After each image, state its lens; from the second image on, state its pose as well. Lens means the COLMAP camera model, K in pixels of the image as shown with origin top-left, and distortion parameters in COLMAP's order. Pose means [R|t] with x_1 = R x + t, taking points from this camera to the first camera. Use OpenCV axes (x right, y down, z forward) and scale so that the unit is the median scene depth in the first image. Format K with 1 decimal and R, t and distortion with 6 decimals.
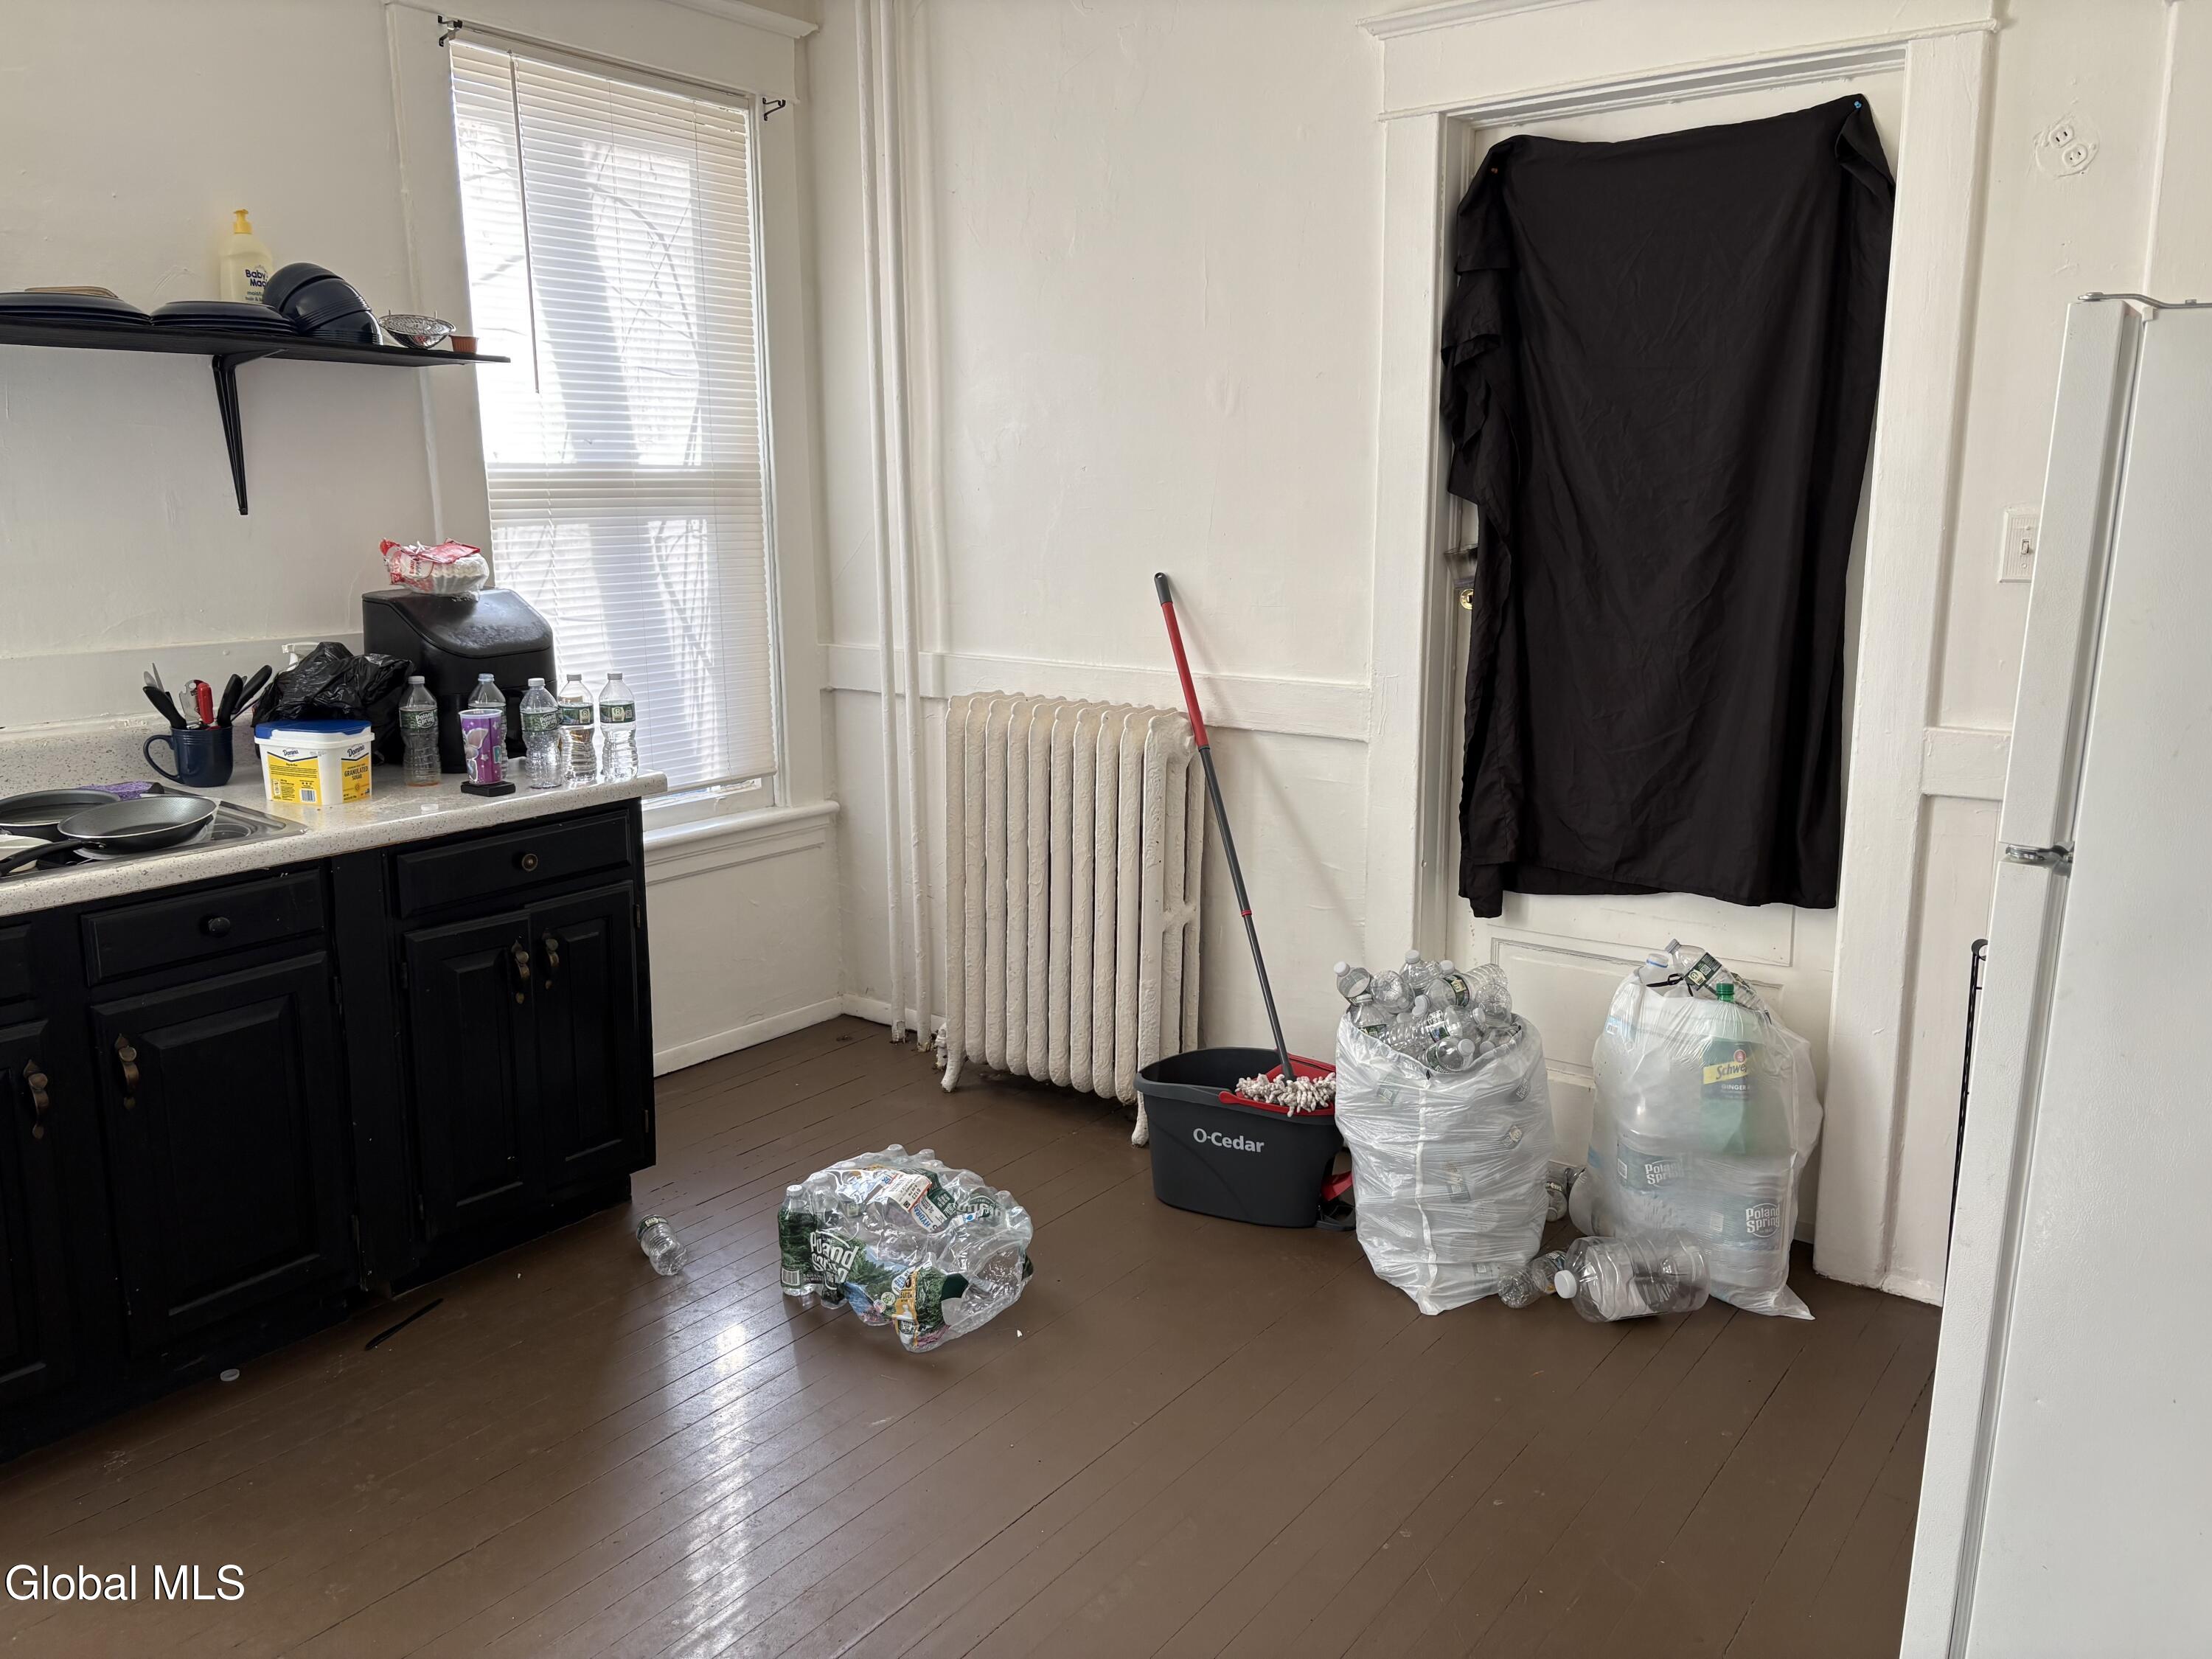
lens RADIAL K [[1663.6, 0, 1106.0], [0, 1663.6, 829.5], [0, 0, 1]] dist [-0.060998, 0.086192]
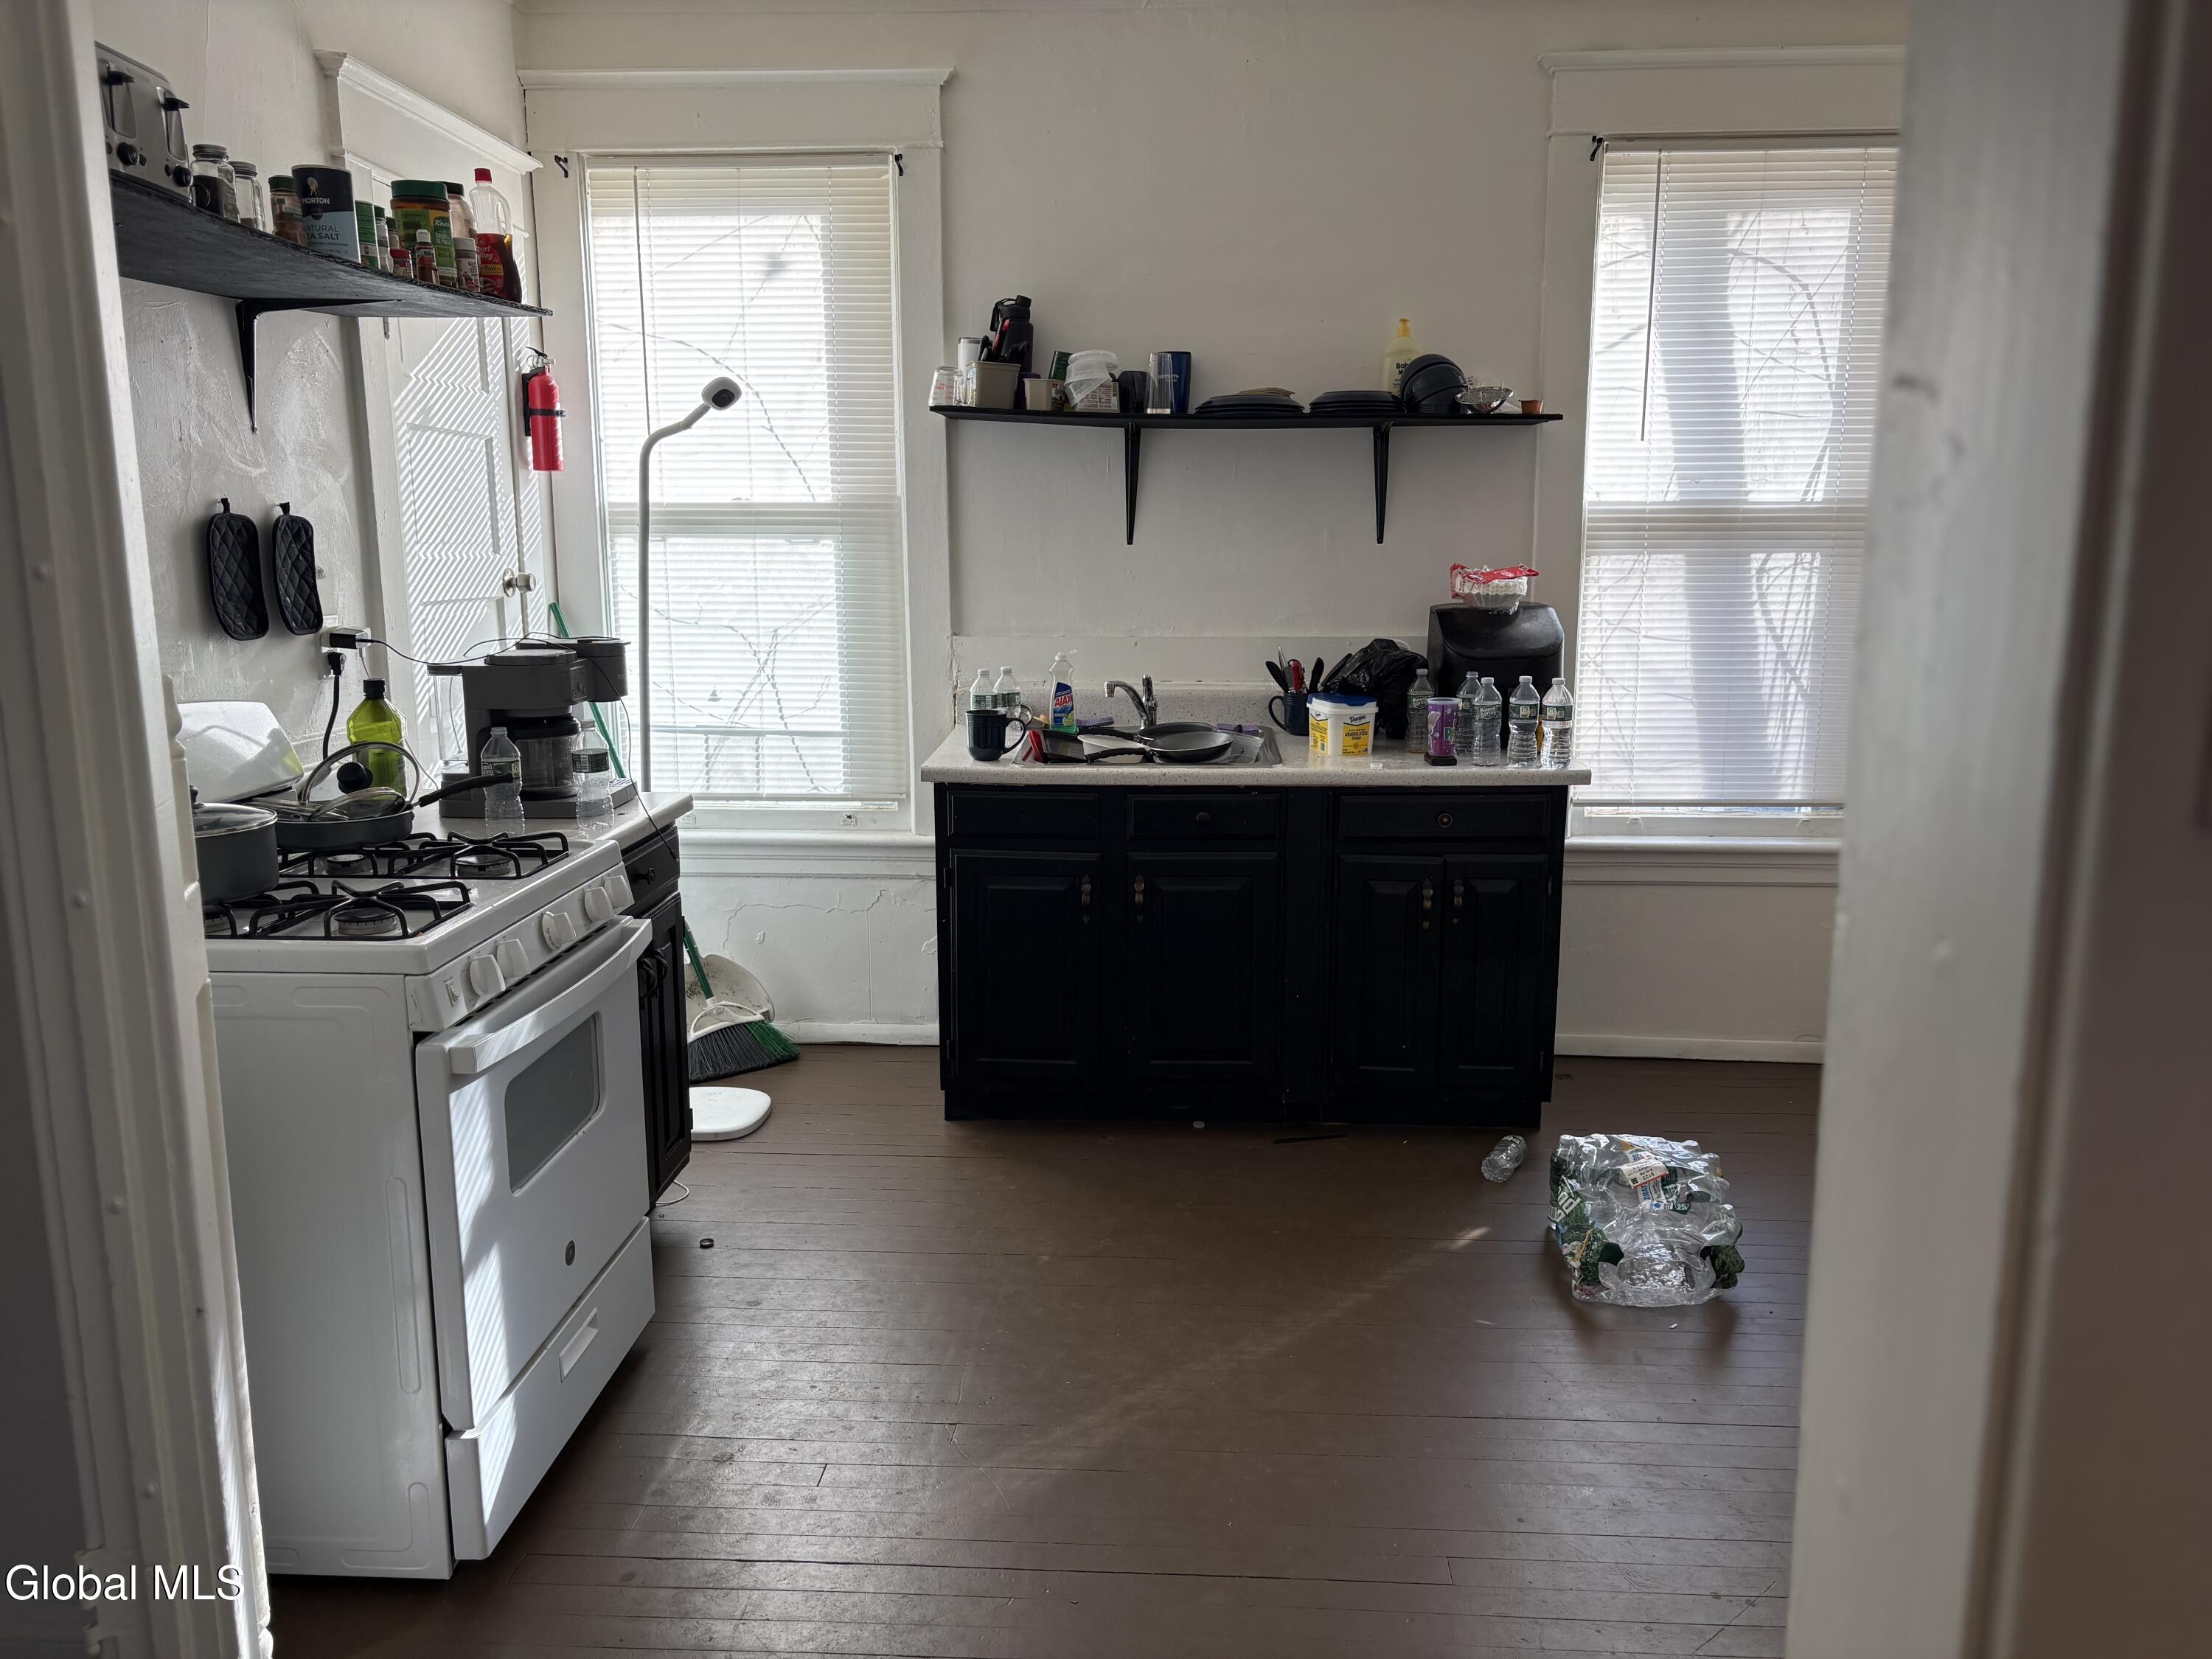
lens RADIAL K [[1702.1, 0, 1106.0], [0, 1702.1, 829.5], [0, 0, 1]] dist [-0.003589, 0.048160]
pose [[0.524738, 0.158111, -0.836452, 0.480167], [-0.168570, 0.982441, 0.079956, -0.026749], [0.834407, 0.099045, 0.542177, 0.058539]]
